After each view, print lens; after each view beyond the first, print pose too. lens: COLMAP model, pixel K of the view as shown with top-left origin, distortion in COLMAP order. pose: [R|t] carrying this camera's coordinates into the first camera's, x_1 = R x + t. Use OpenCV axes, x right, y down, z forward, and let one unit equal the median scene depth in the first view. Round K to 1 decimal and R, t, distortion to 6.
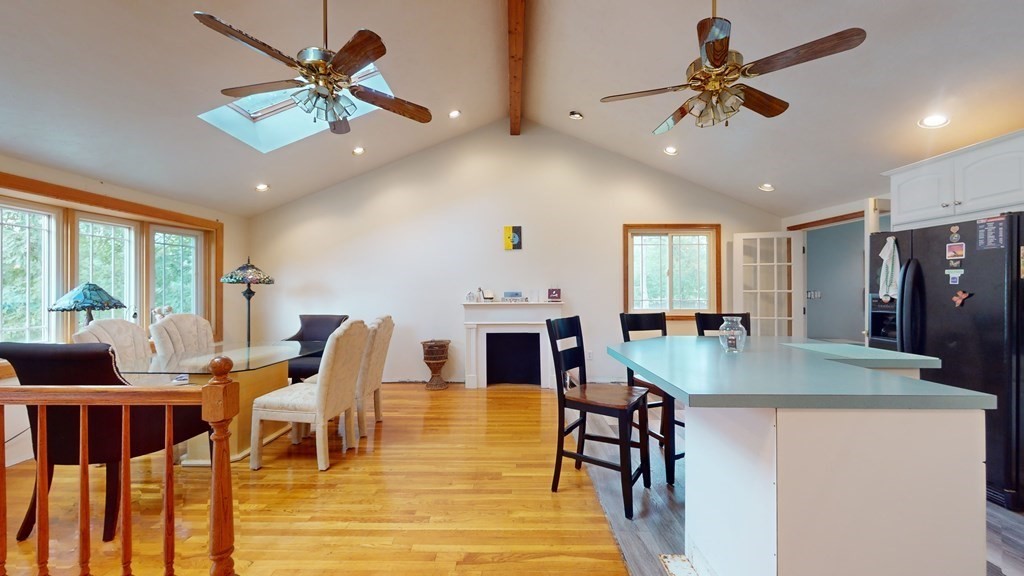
lens RADIAL K [[376.9, 0, 513.3], [0, 376.9, 289.9], [0, 0, 1]] dist [0.000098, 0.000007]
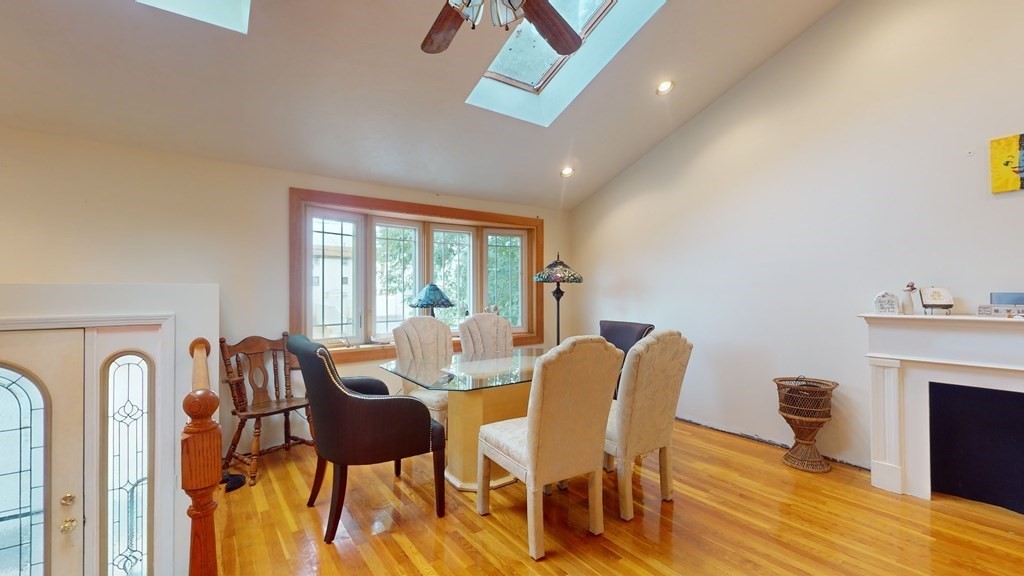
lens RADIAL K [[426.1, 0, 512.5], [0, 426.1, 290.0], [0, 0, 1]] dist [-0.000003, 0.000077]
pose [[0.595963, -0.002470, -0.803008, 0.047290], [0.002585, 0.999996, -0.001158, 0.002340], [0.803008, -0.001386, 0.595967, 0.310358]]
